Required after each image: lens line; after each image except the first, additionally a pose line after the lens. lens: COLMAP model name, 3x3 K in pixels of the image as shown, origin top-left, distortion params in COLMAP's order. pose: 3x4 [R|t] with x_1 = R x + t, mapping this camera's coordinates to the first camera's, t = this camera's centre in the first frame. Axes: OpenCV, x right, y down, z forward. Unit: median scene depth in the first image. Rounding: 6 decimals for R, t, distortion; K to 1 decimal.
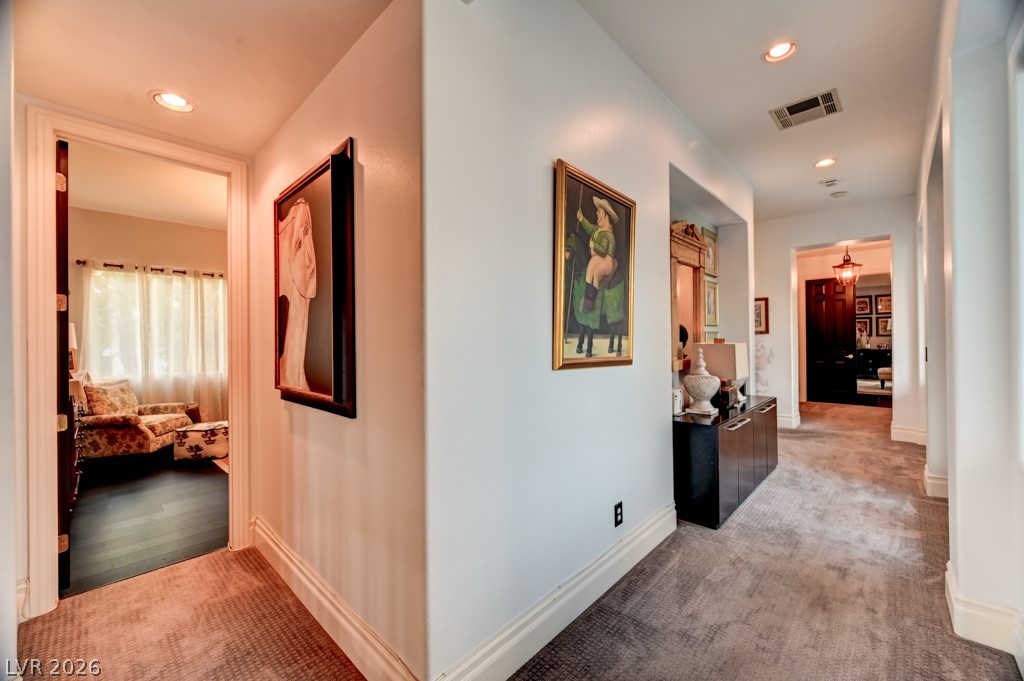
lens RADIAL K [[405.2, 0, 507.4], [0, 405.2, 344.5], [0, 0, 1]] dist [0.021369, 0.000244]
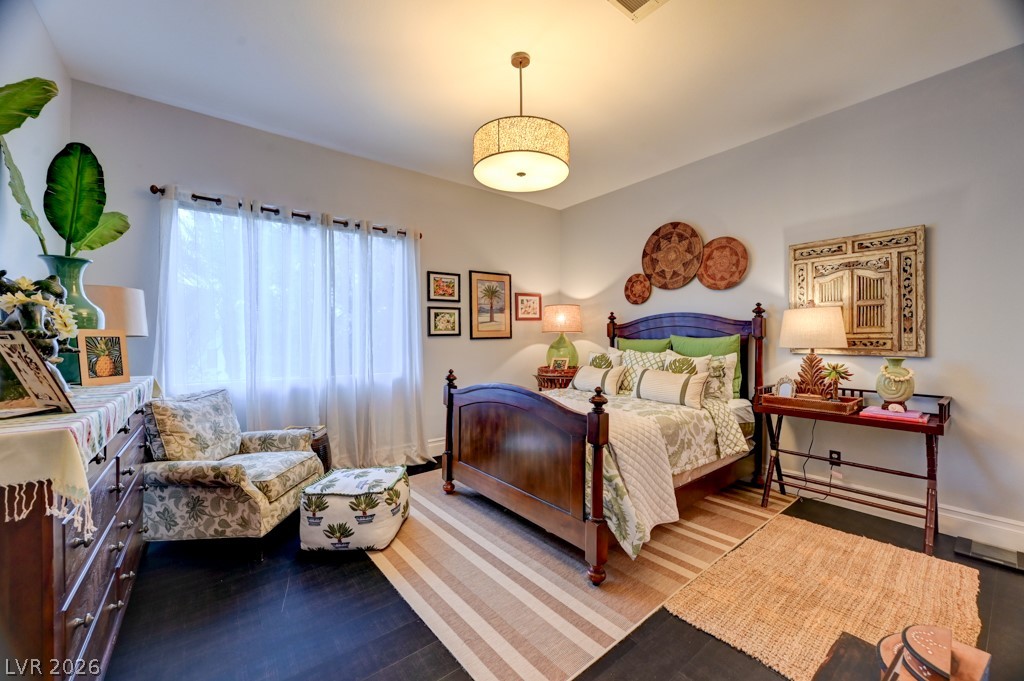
lens RADIAL K [[405.2, 0, 515.2], [0, 405.2, 345.9], [0, 0, 1]] dist [0.021369, 0.000244]
pose [[0.990762, 0.012872, -0.135003, -0.473194], [-0.012654, 0.999917, 0.002475, 0.018376], [0.135023, -0.000744, 0.990842, 0.521836]]
